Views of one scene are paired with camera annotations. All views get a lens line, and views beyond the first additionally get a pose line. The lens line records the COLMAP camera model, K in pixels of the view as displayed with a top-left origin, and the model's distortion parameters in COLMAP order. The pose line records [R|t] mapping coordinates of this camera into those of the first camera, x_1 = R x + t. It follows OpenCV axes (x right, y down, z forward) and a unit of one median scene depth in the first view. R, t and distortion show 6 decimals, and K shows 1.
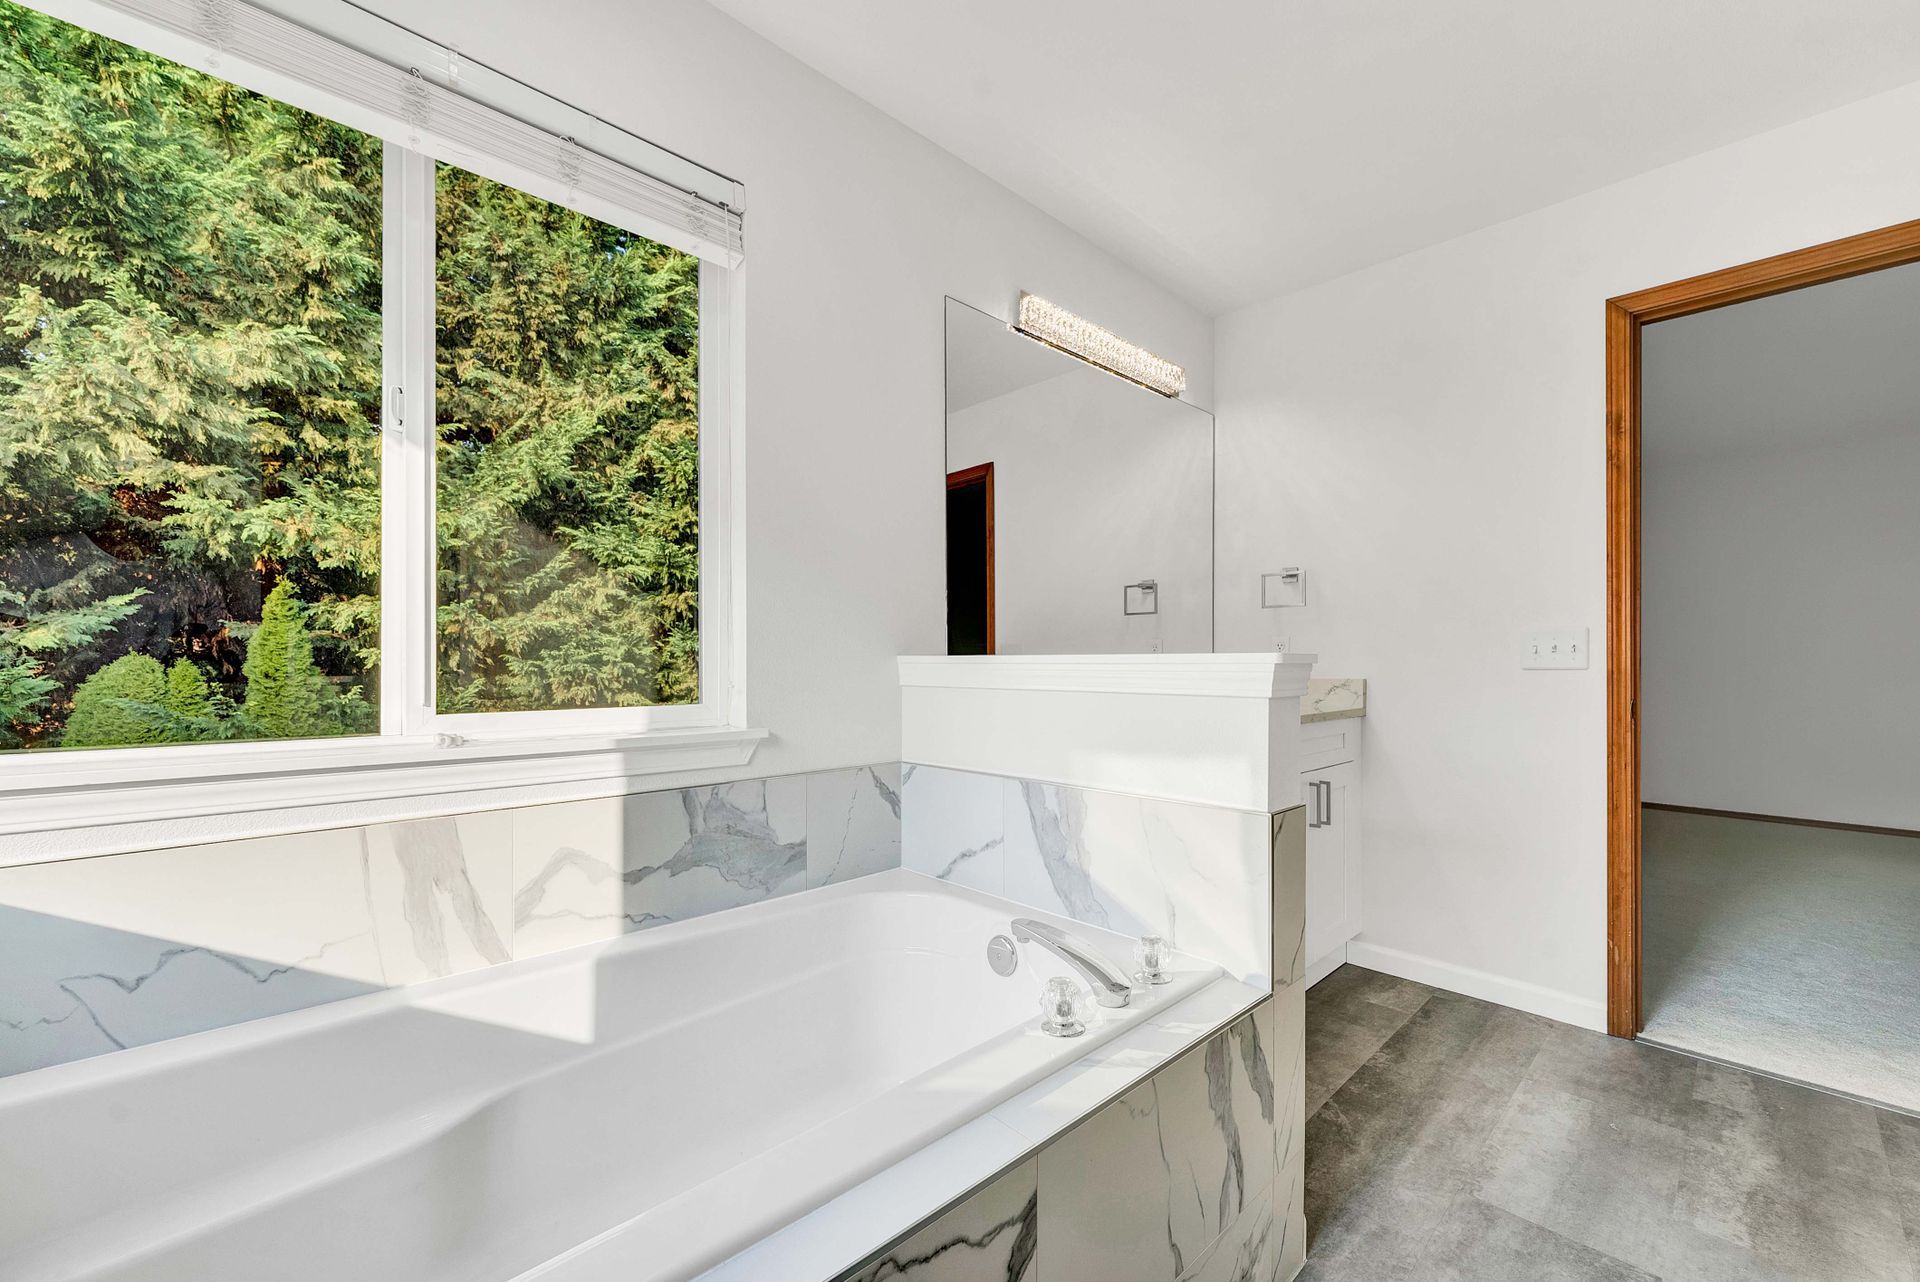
lens RADIAL K [[751.8, 0, 960.4], [0, 751.8, 656.0], [0, 0, 1]] dist [-0.001204, -0.000183]
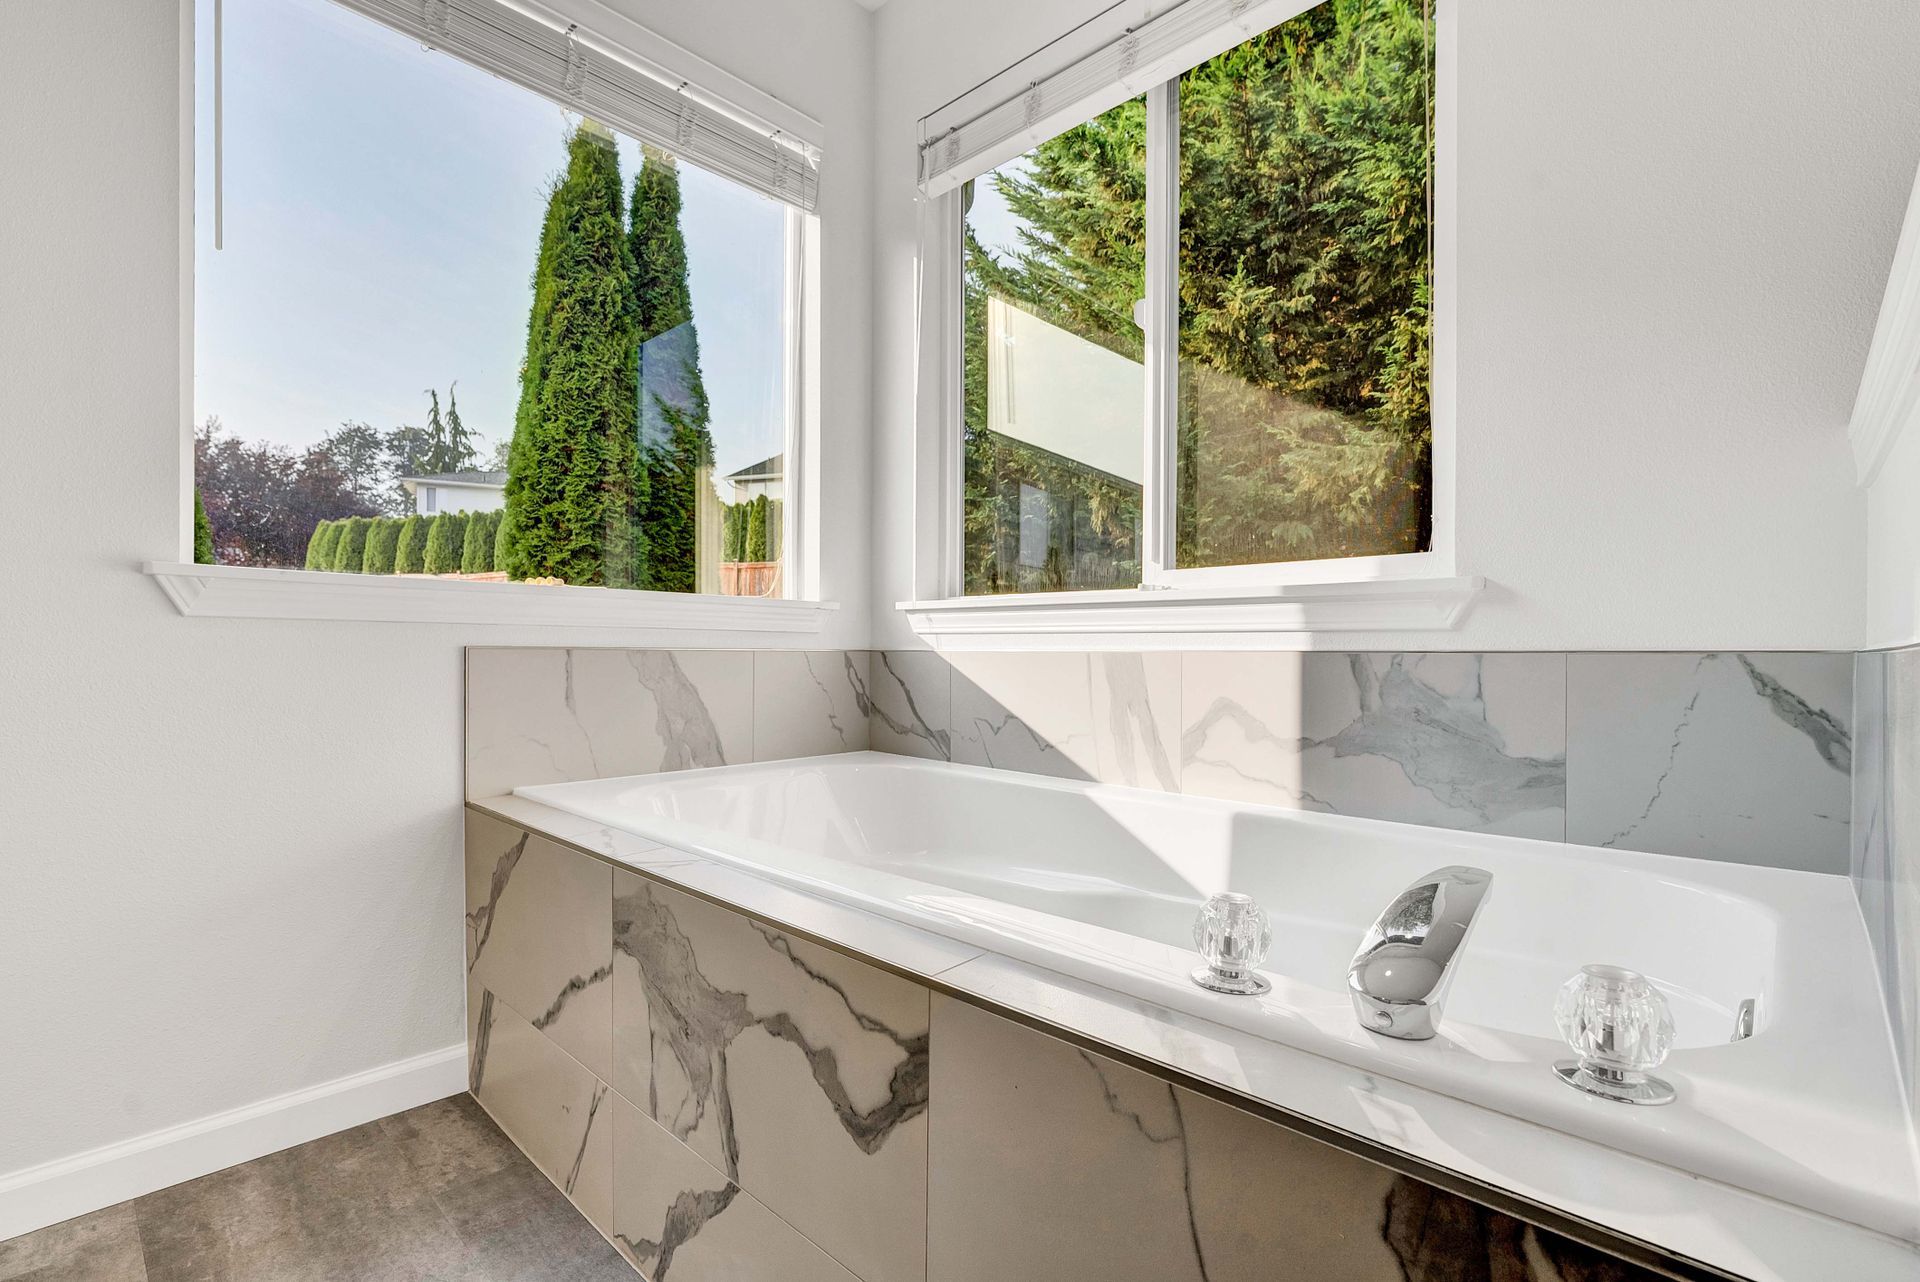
lens RADIAL K [[895.0, 0, 960.0], [0, 895.0, 641.0], [0, 0, 1]] dist [0.001755, -0.000027]
pose [[0.054315, -0.010520, -0.998468, 0.537880], [0.009717, 0.999903, -0.010006, 0.164763], [0.998477, -0.009159, 0.054412, 0.516080]]
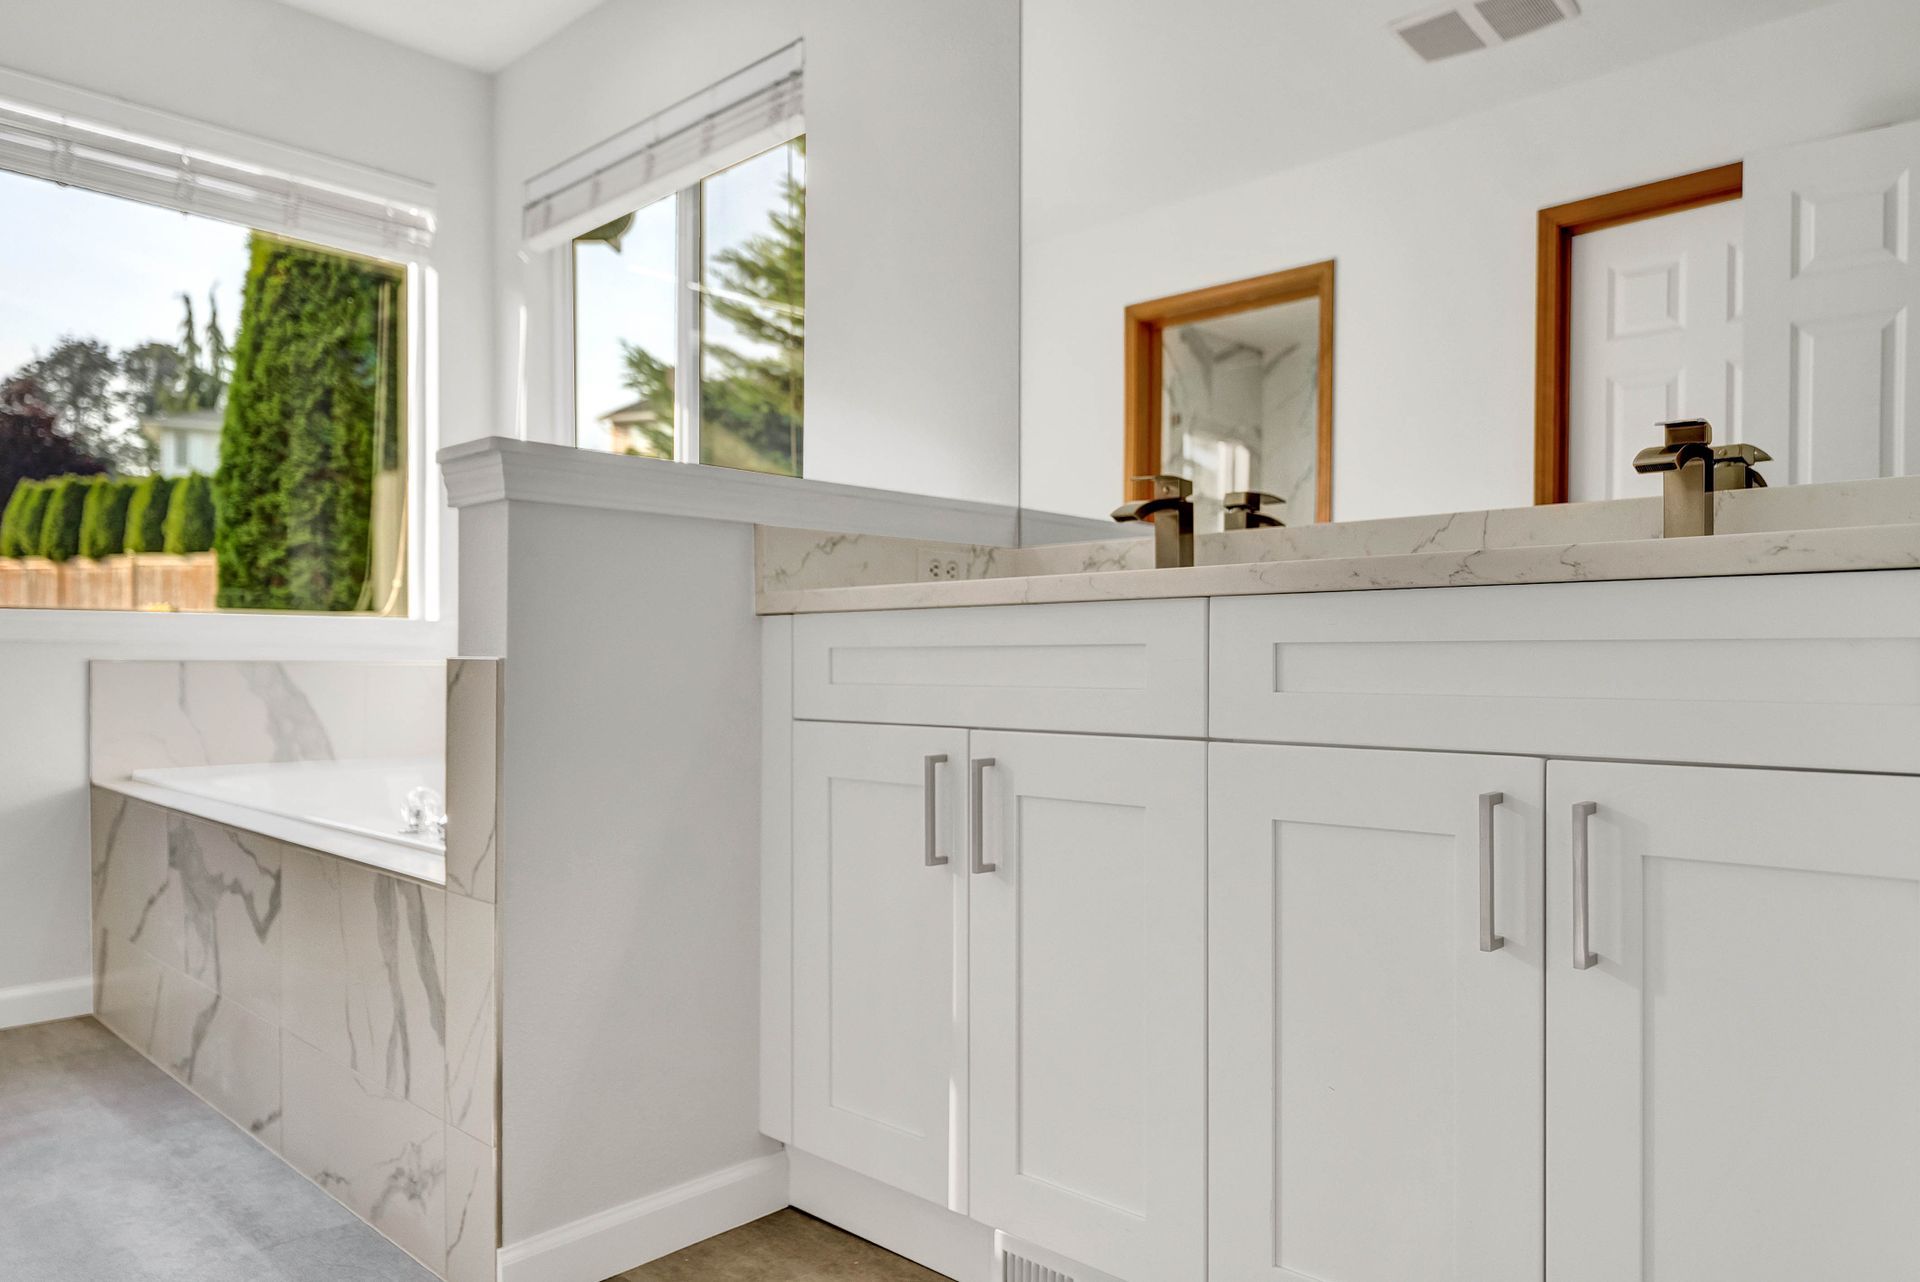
lens RADIAL K [[1264.4, 0, 965.4], [0, 1264.4, 655.6], [0, 0, 1]] dist [0.006200, 0.000416]
pose [[0.069734, -0.002600, -0.997562, 1.371694], [0.012117, 0.999925, -0.001759, 0.170117], [0.997492, -0.011965, 0.069761, 1.125164]]
